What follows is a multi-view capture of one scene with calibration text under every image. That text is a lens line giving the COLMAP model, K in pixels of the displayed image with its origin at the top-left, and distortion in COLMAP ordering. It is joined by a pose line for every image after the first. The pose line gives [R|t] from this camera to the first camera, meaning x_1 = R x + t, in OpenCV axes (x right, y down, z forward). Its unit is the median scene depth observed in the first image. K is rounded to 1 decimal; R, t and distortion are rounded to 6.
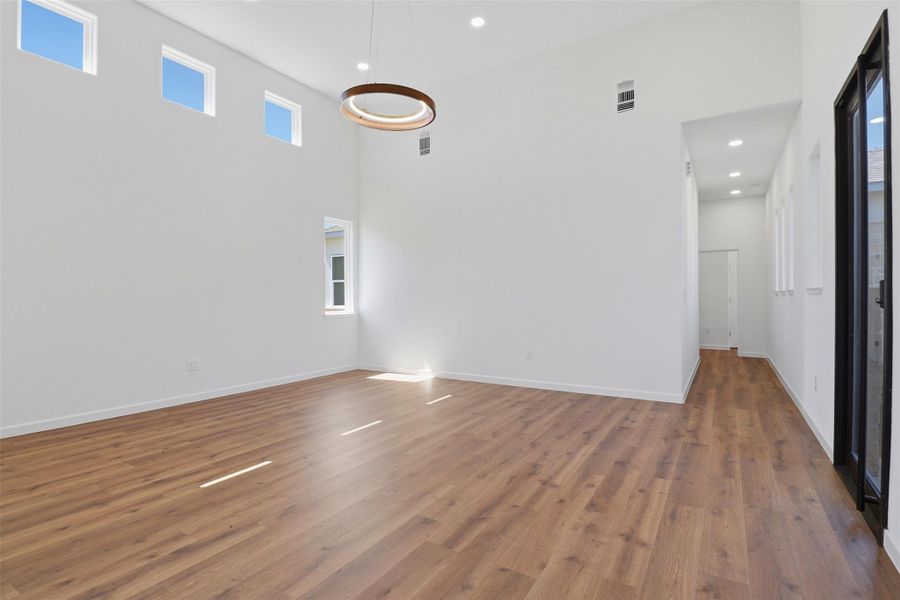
lens RADIAL K [[431.2, 0, 453.7], [0, 431.2, 293.4], [0, 0, 1]] dist [-0.021899, -0.001005]
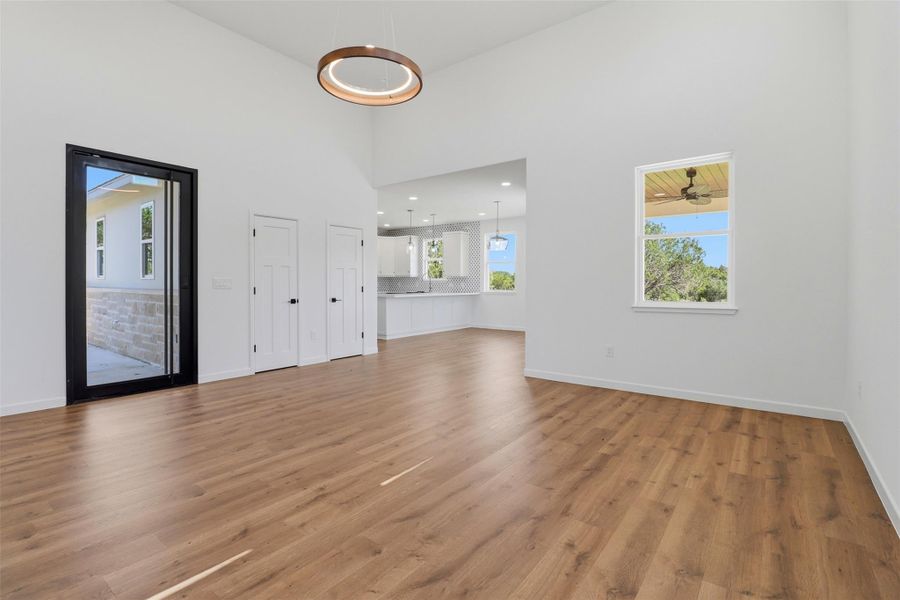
lens RADIAL K [[421.8, 0, 456.6], [0, 421.8, 283.2], [0, 0, 1]] dist [0.000089, -0.000155]
pose [[-0.996280, 0.005197, 0.086013, -0.419882], [0.004825, 0.999978, -0.004529, 0.016860], [-0.086034, -0.004097, -0.996284, 1.934417]]
